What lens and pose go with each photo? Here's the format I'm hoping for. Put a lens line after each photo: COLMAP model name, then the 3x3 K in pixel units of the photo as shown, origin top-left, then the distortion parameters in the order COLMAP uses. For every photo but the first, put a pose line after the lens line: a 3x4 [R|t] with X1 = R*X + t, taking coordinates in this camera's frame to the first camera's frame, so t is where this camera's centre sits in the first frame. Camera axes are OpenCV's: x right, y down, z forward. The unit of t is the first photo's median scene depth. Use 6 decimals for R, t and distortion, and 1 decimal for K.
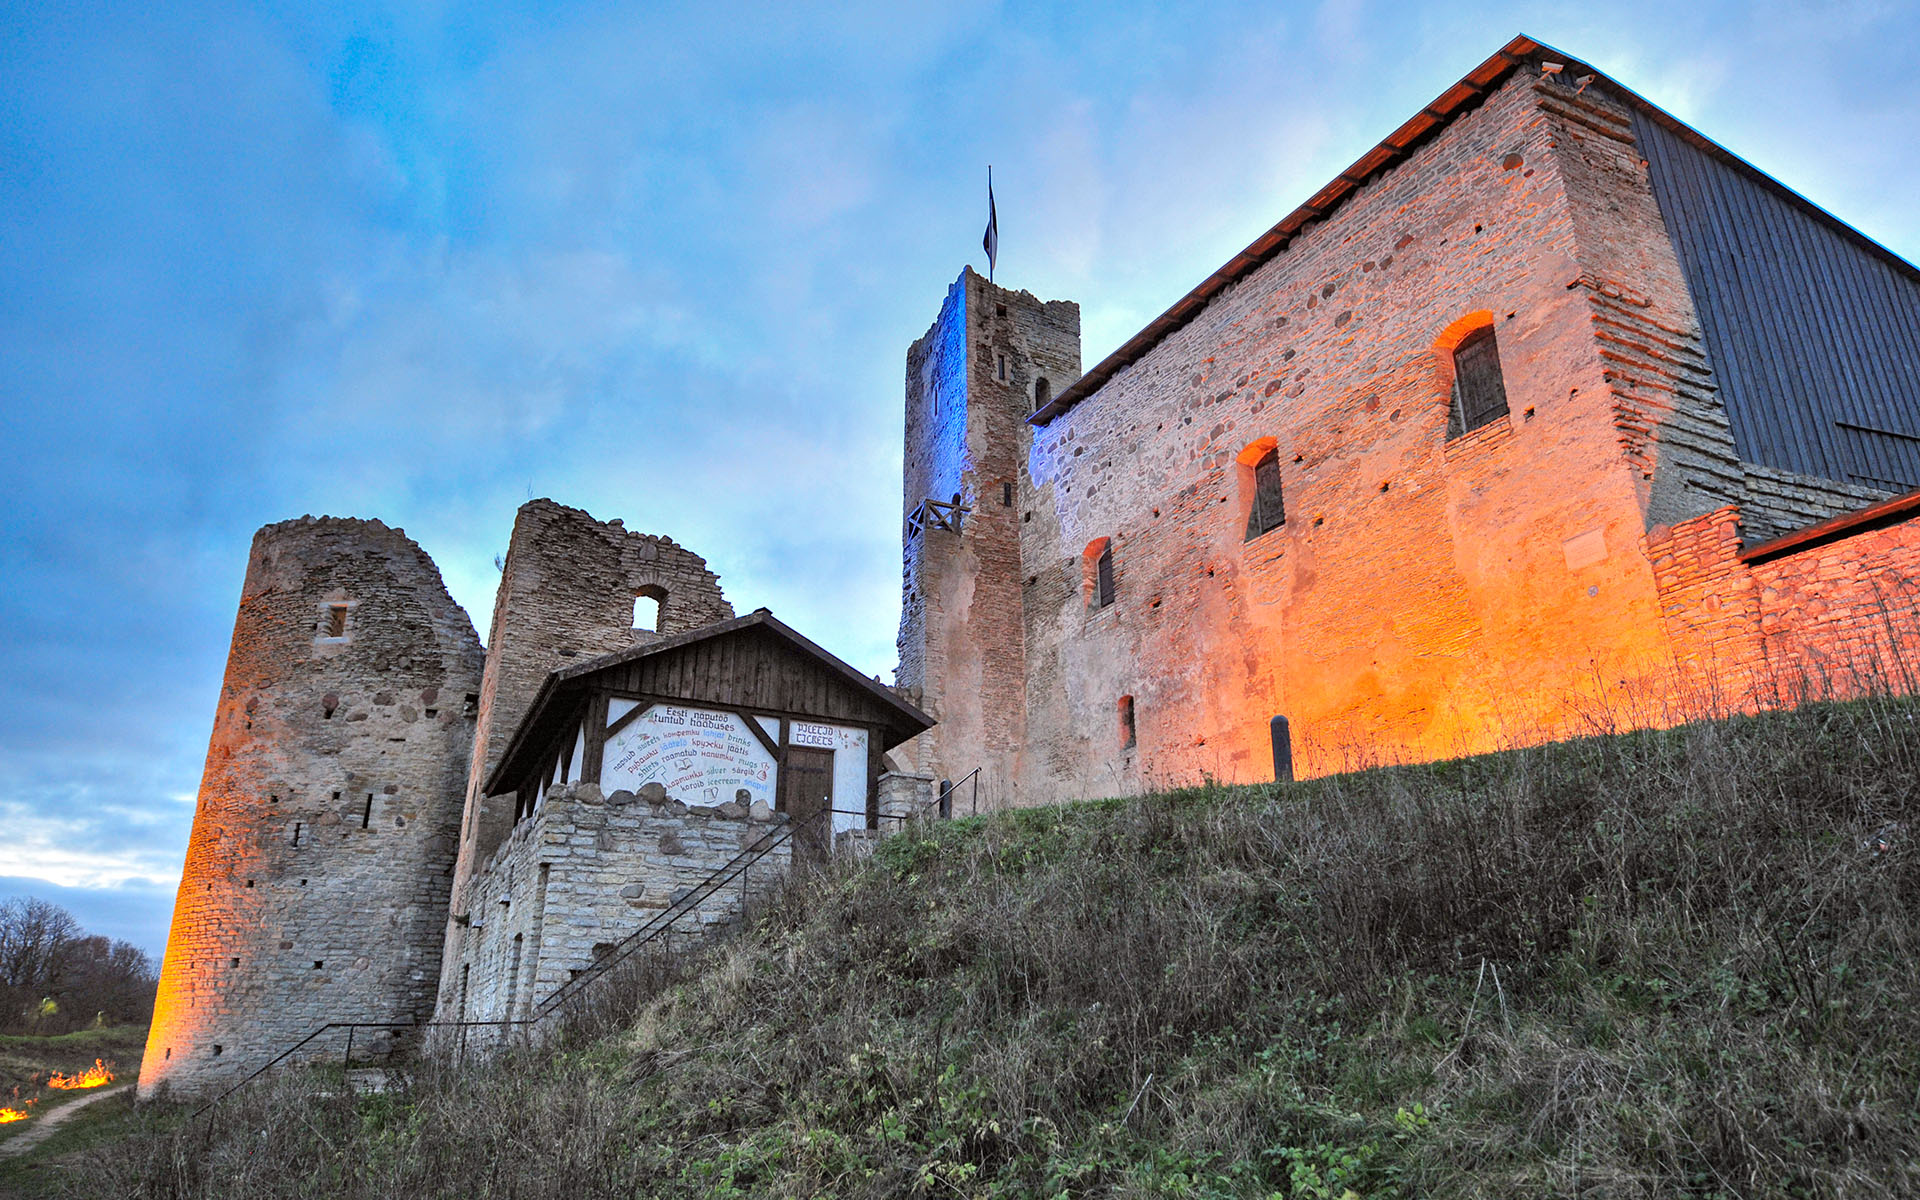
lens RADIAL K [[1187.8, 0, 960.9], [0, 1187.8, 603.5], [0, 0, 1]] dist [-0.001046, -0.000266]
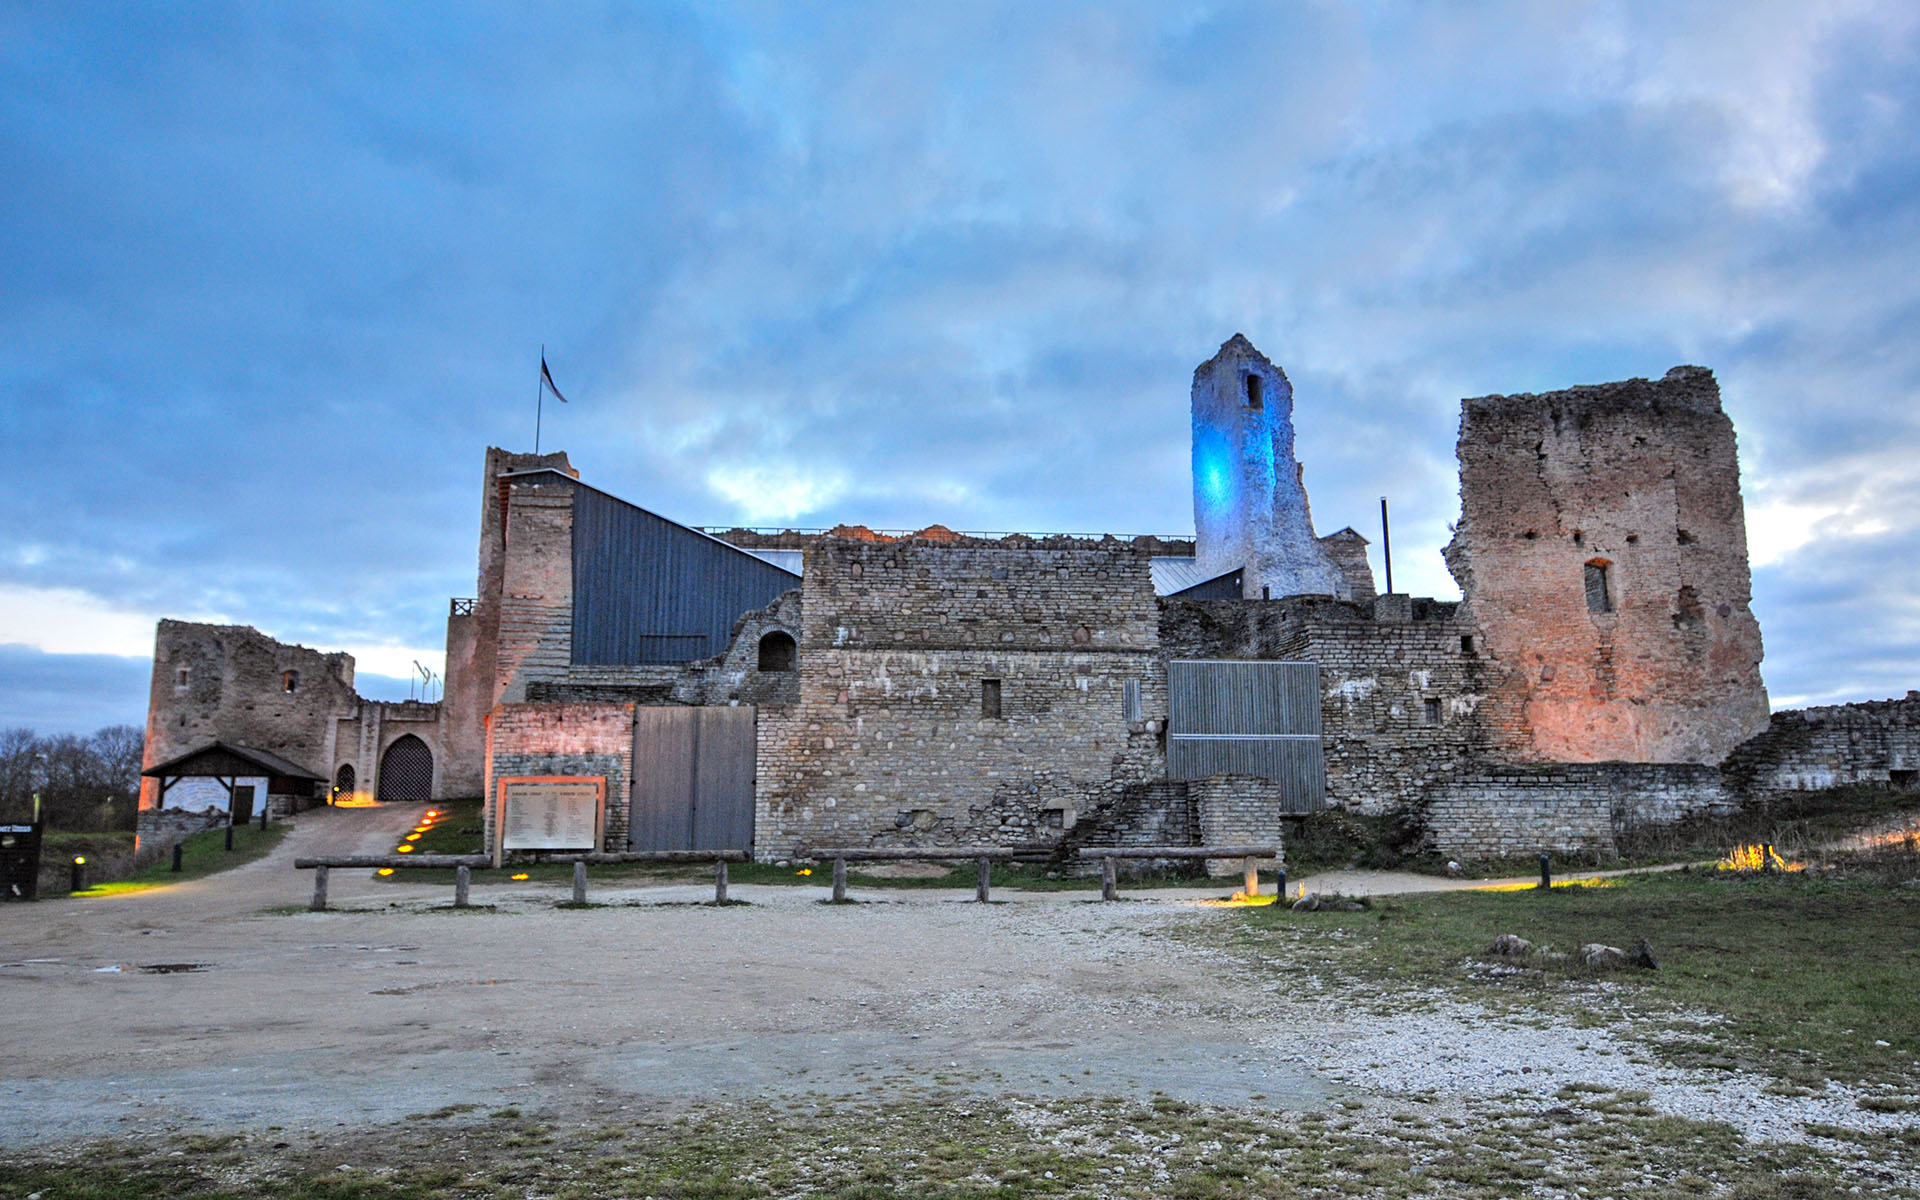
lens RADIAL K [[1352.2, 0, 958.9], [0, 1352.2, 598.2], [0, 0, 1]] dist [-0.002060, -0.000208]
pose [[0.974645, -0.034956, -0.221008, 2.187655], [0.078904, 0.977965, 0.193285, -0.777972], [0.209381, -0.205823, 0.955927, -1.569709]]
